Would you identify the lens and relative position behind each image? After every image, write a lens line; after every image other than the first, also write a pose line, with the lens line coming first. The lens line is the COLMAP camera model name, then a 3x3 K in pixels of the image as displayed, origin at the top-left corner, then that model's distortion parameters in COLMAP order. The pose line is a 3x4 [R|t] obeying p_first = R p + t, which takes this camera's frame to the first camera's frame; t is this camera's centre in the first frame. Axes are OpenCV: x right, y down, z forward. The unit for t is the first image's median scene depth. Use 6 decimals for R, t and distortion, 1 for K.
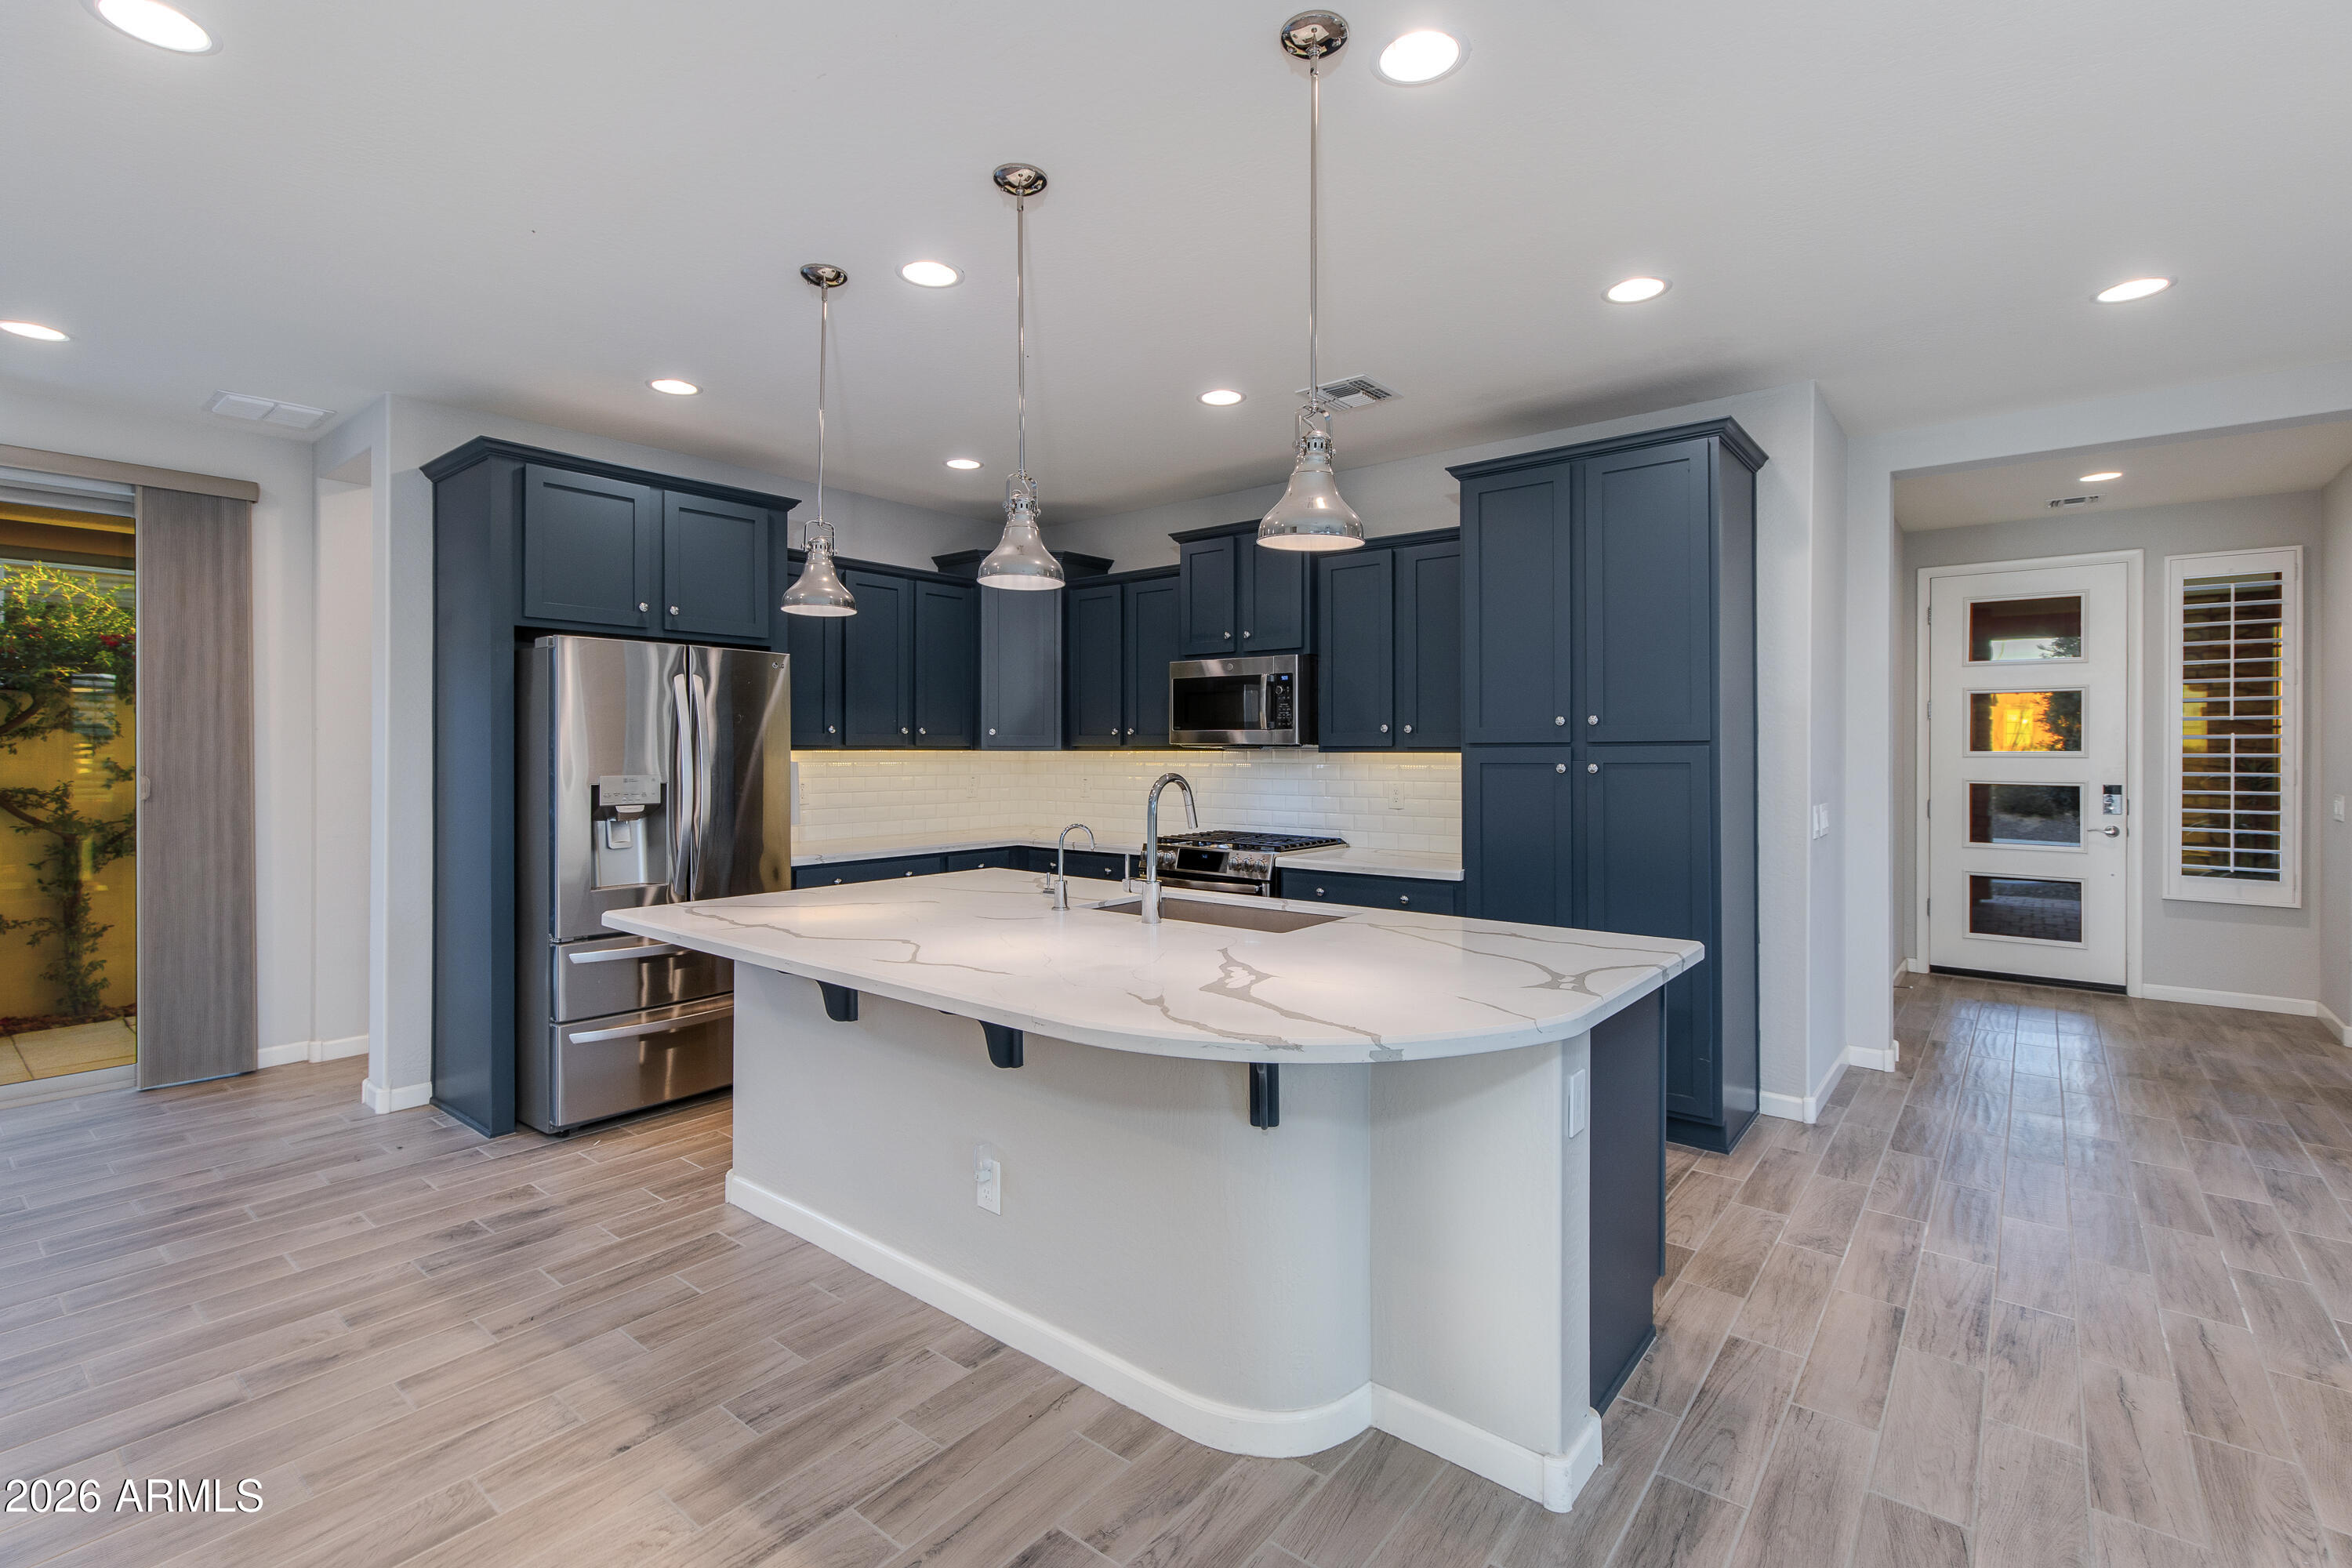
lens RADIAL K [[1078.4, 0, 1172.6], [0, 1078.4, 747.8], [0, 0, 1]] dist [0.005595, 0.000858]
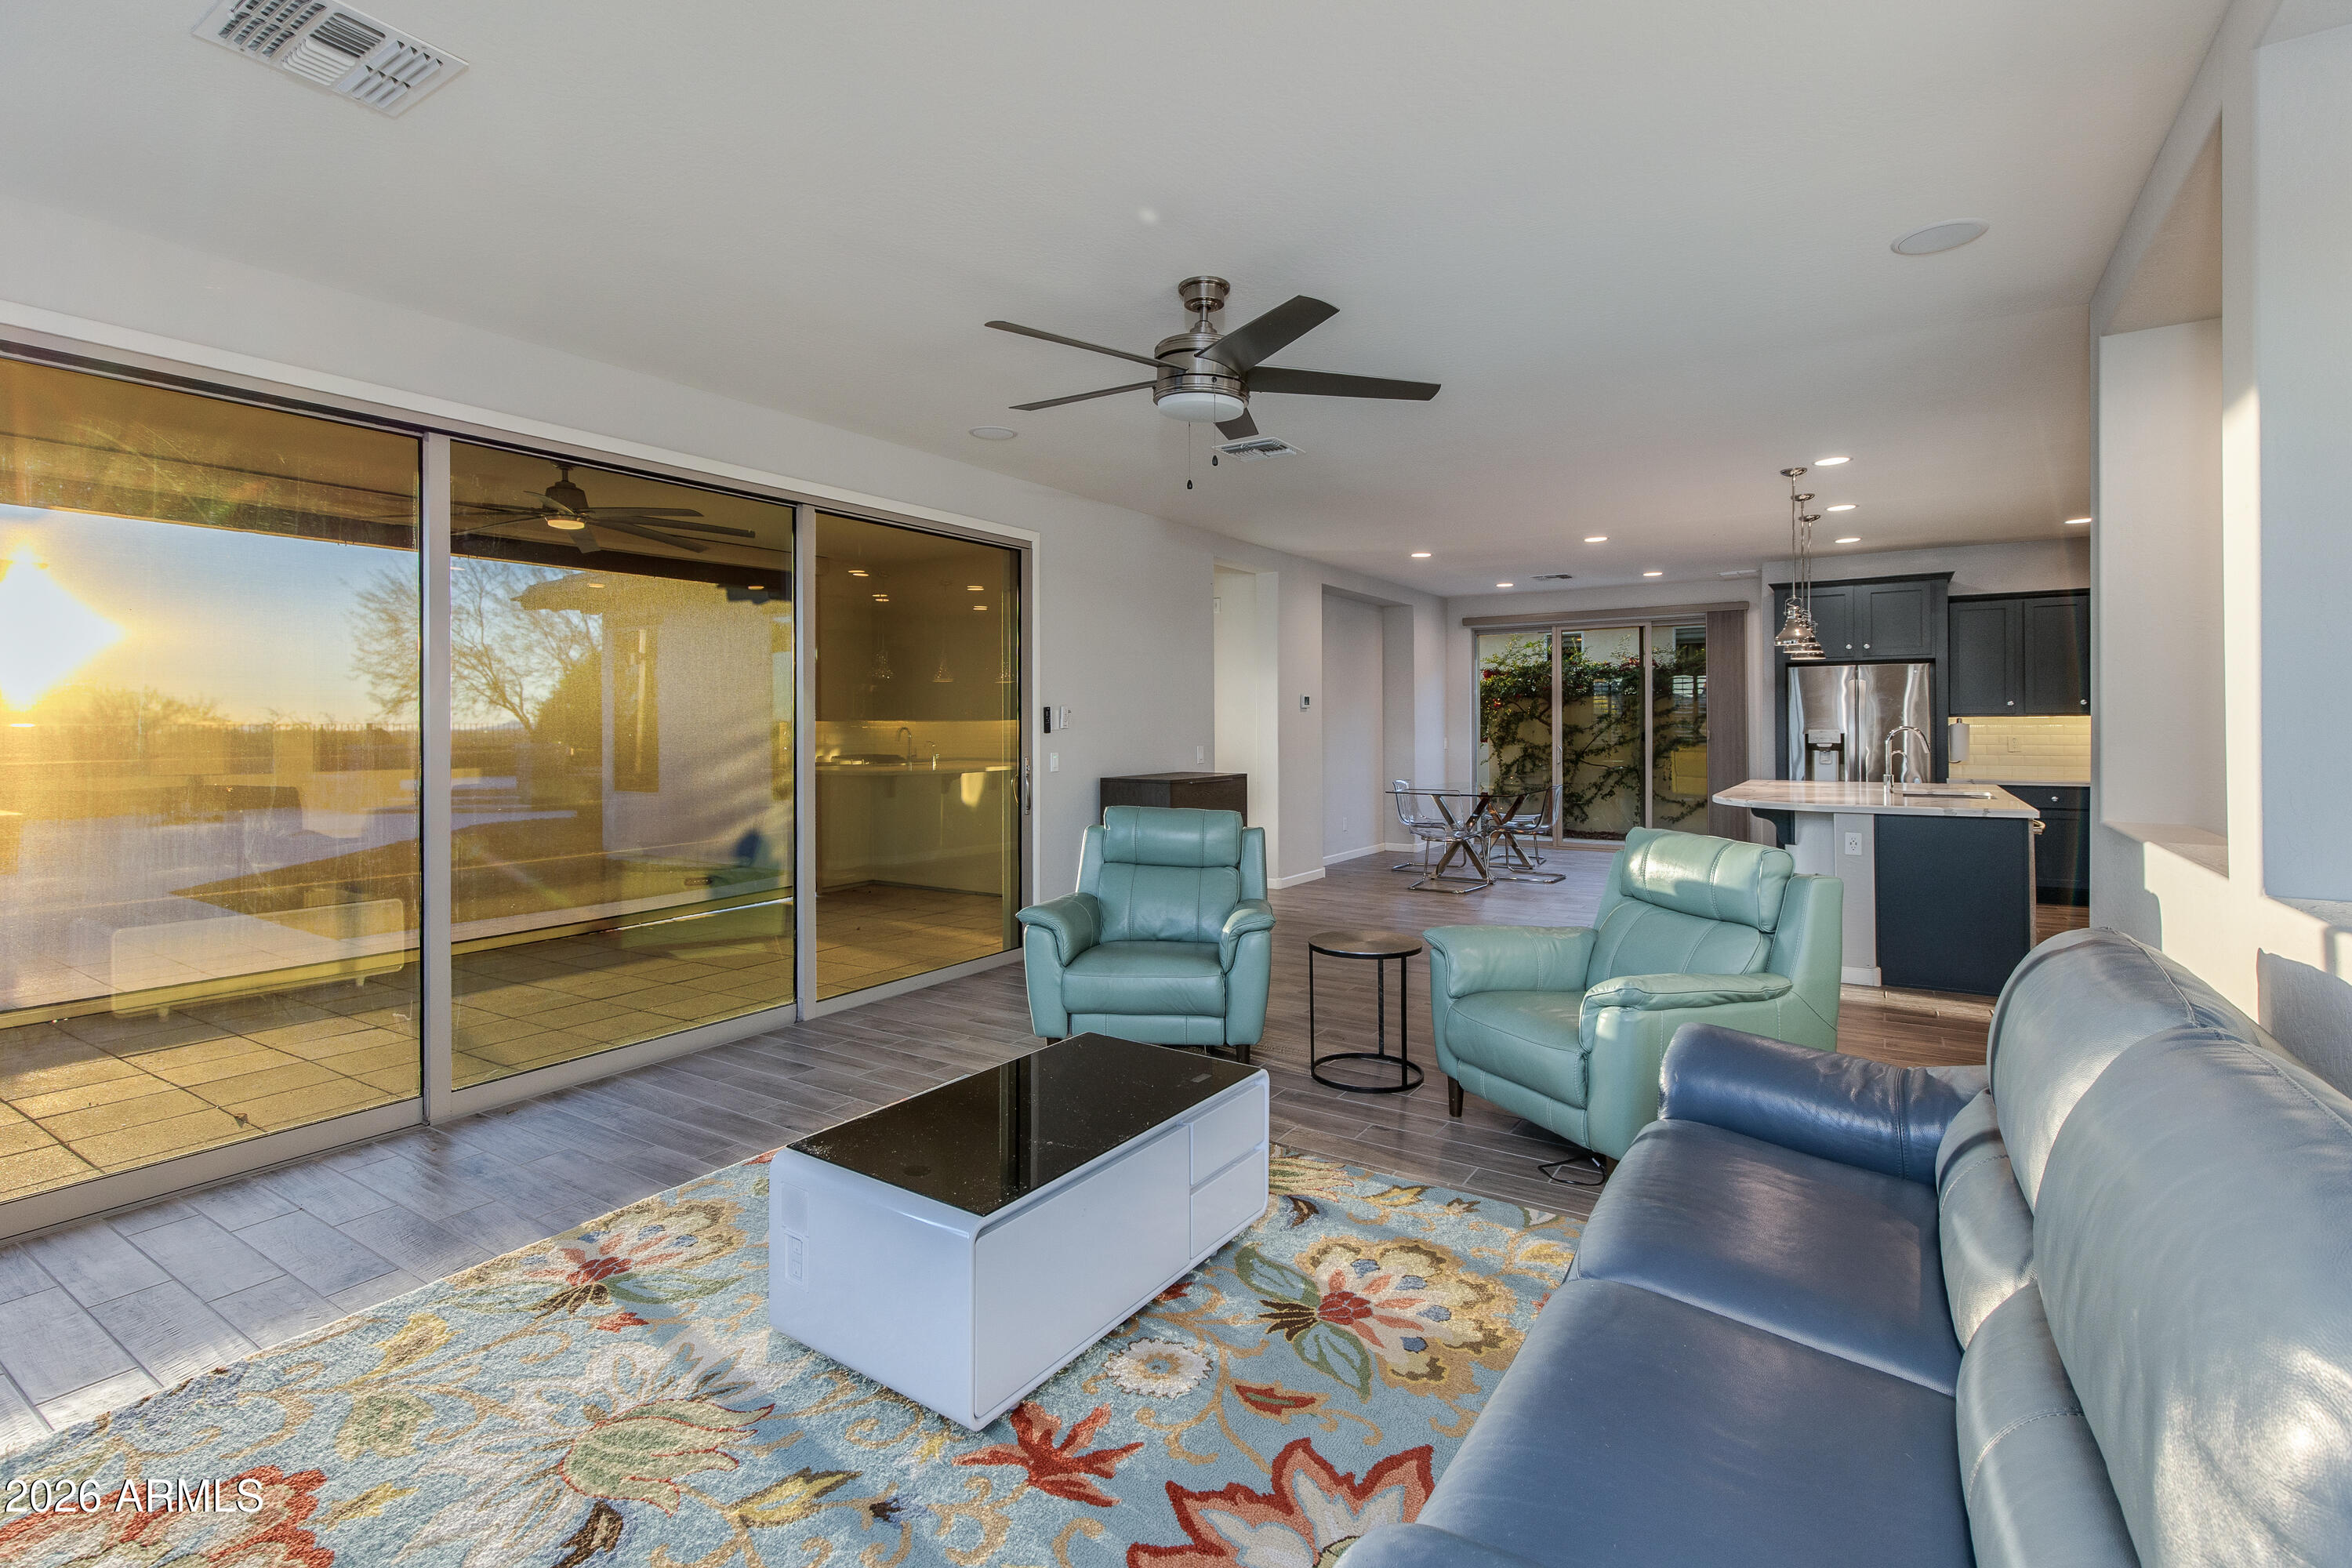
lens RADIAL K [[1078.4, 0, 1207.2], [0, 1078.4, 715.8], [0, 0, 1]] dist [0.005595, 0.000858]
pose [[0.125098, -0.011310, -0.992080, 1.708791], [0.008283, 0.999912, -0.010355, 0.011437], [0.992110, -0.006922, 0.125180, -0.565239]]
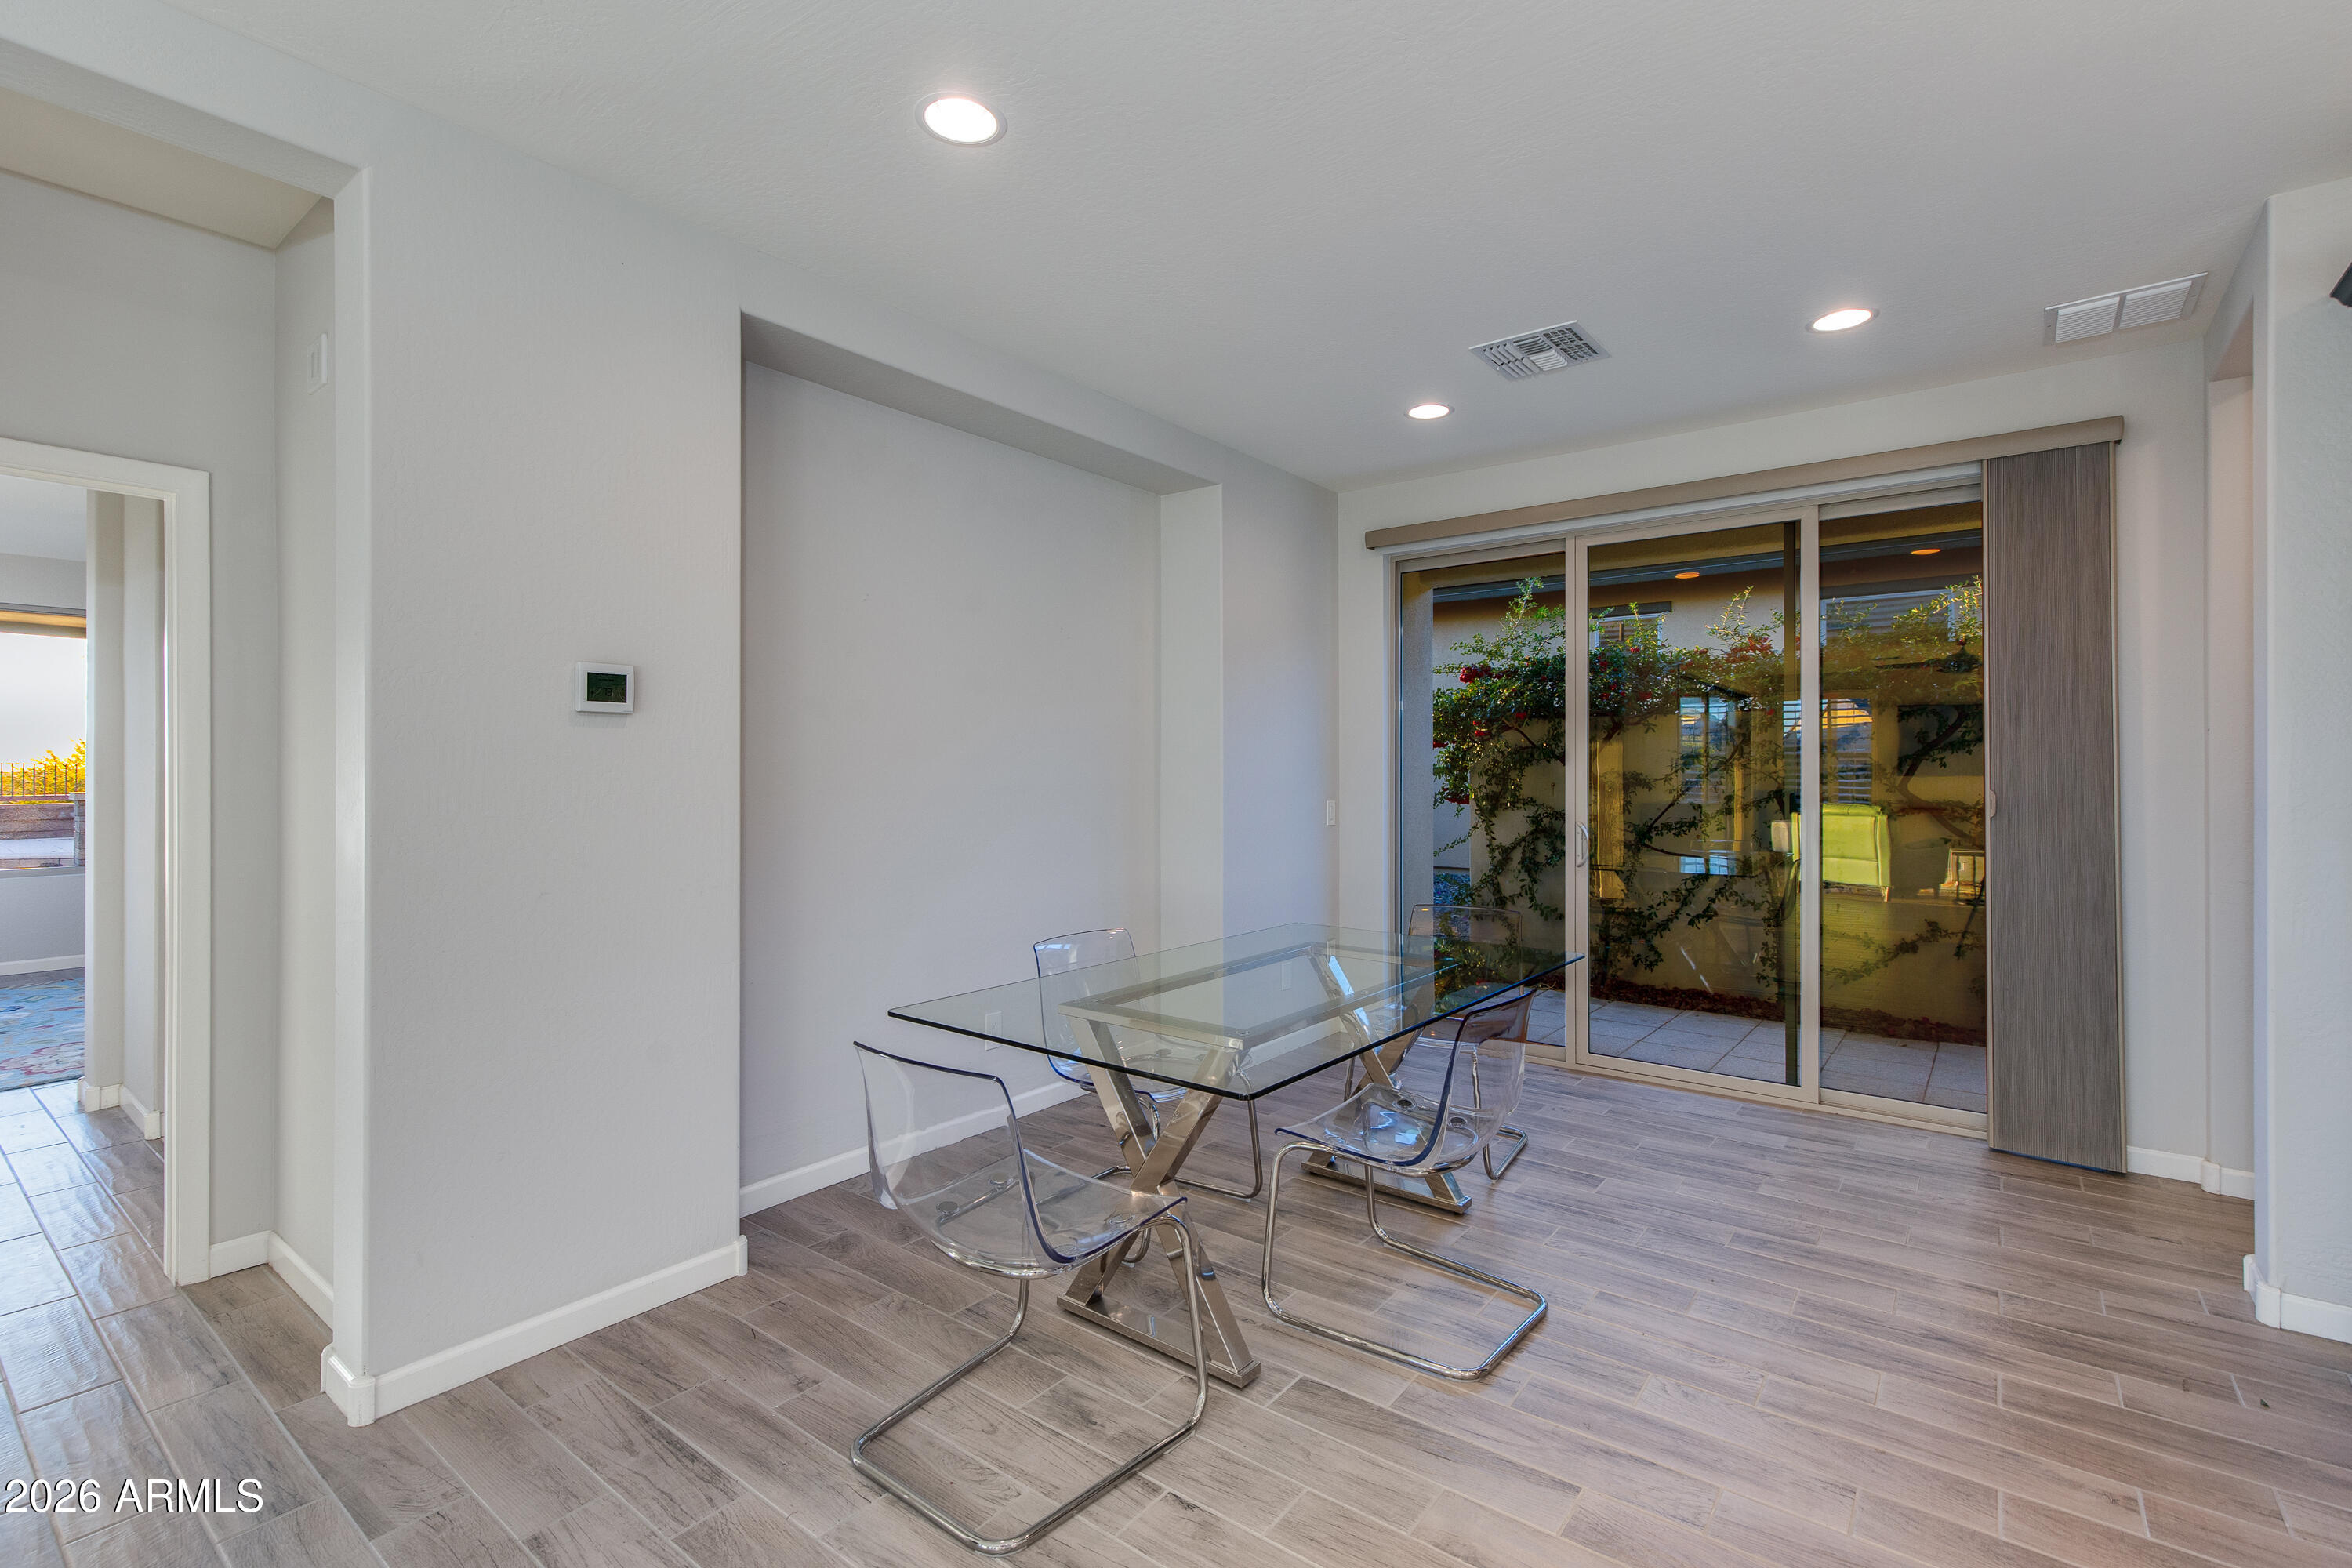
lens RADIAL K [[1078.4, 0, 1182.6], [0, 1078.4, 762.8], [0, 0, 1]] dist [0.005595, 0.000858]
pose [[0.046016, -0.008397, -0.998905, -0.124279], [0.000463, 0.999965, -0.008385, 0.013301], [0.998941, -0.000076, 0.046018, 0.354257]]
